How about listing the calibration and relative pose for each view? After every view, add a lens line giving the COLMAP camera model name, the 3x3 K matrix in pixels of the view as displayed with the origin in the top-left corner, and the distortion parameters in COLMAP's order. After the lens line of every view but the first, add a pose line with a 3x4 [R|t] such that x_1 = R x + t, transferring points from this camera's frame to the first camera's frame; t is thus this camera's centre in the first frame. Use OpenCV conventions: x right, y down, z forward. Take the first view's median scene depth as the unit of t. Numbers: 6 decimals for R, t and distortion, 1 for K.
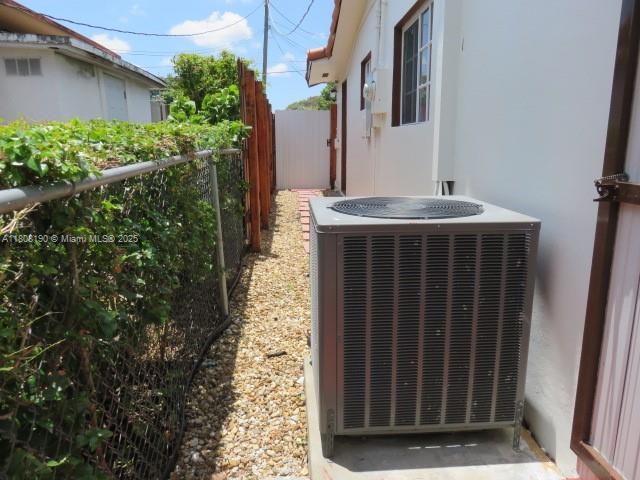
lens RADIAL K [[479.7, 0, 320.0], [0, 479.7, 240.0], [0, 0, 1]] dist [-0.009847, -0.000570]
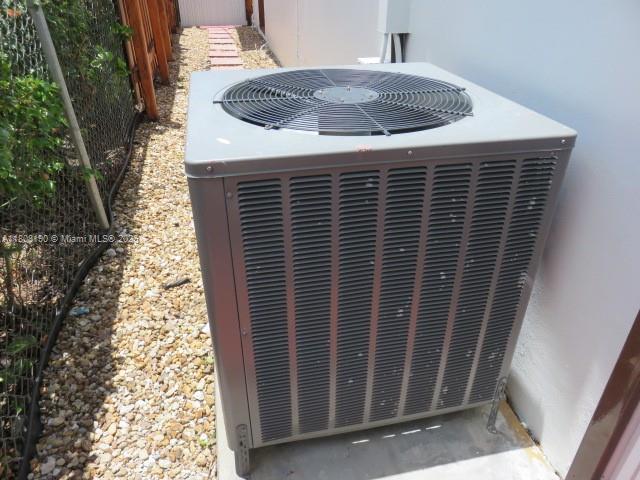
lens RADIAL K [[479.7, 0, 320.0], [0, 479.7, 240.0], [0, 0, 1]] dist [-0.009847, -0.000570]
pose [[0.988673, -0.069059, 0.133256, 0.045149], [0.022481, 0.945978, 0.323450, -0.080770], [-0.148394, -0.316790, 0.936815, 0.327224]]
